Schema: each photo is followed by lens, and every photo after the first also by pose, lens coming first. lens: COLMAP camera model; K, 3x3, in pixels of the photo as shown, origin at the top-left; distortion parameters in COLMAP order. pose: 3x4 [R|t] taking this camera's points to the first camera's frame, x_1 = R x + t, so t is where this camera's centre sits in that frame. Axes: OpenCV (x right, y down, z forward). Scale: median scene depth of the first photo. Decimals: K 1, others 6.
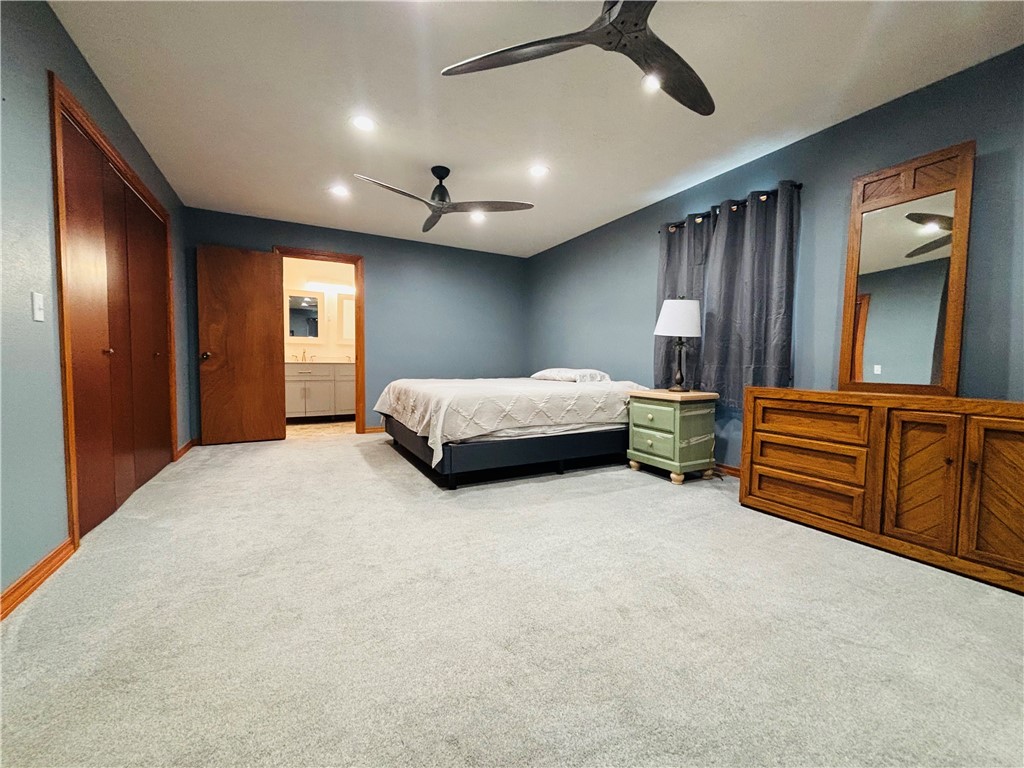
lens RADIAL K [[410.5, 0, 512.9], [0, 410.5, 385.0], [0, 0, 1]] dist [0.001623, -0.001161]
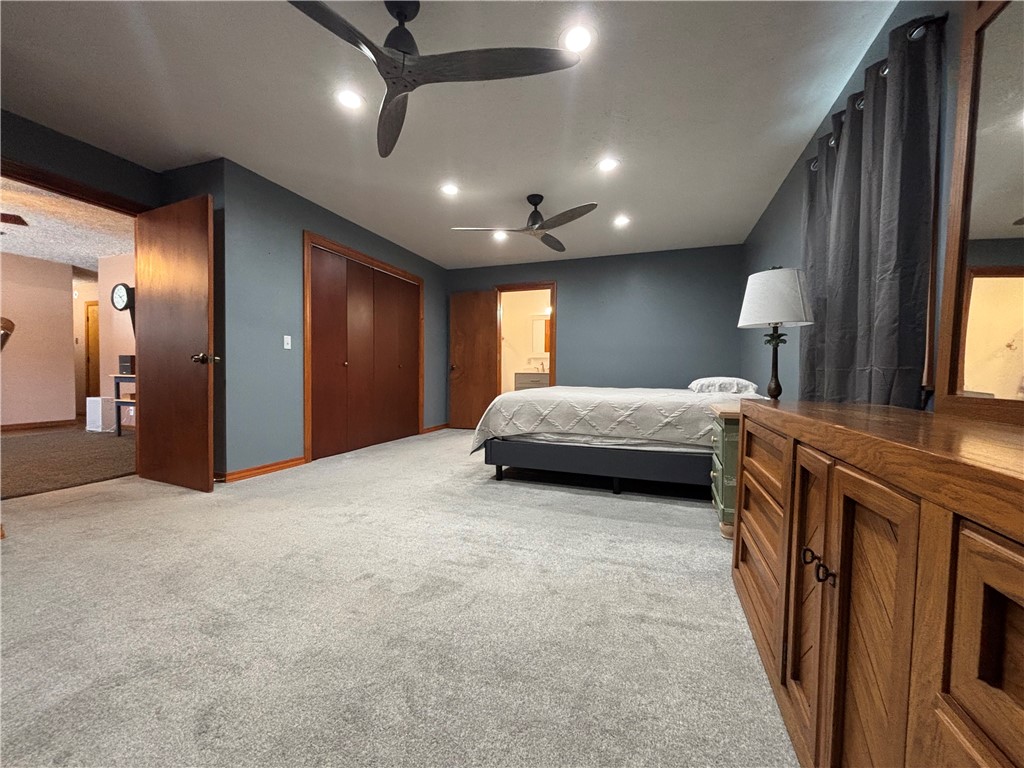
lens RADIAL K [[410.5, 0, 512.9], [0, 410.5, 384.4], [0, 0, 1]] dist [0.001623, -0.001161]
pose [[0.665041, 0.016477, -0.746625, 0.653509], [-0.045362, 0.998802, -0.018363, 0.008466], [0.745428, 0.046081, 0.664991, 0.243278]]
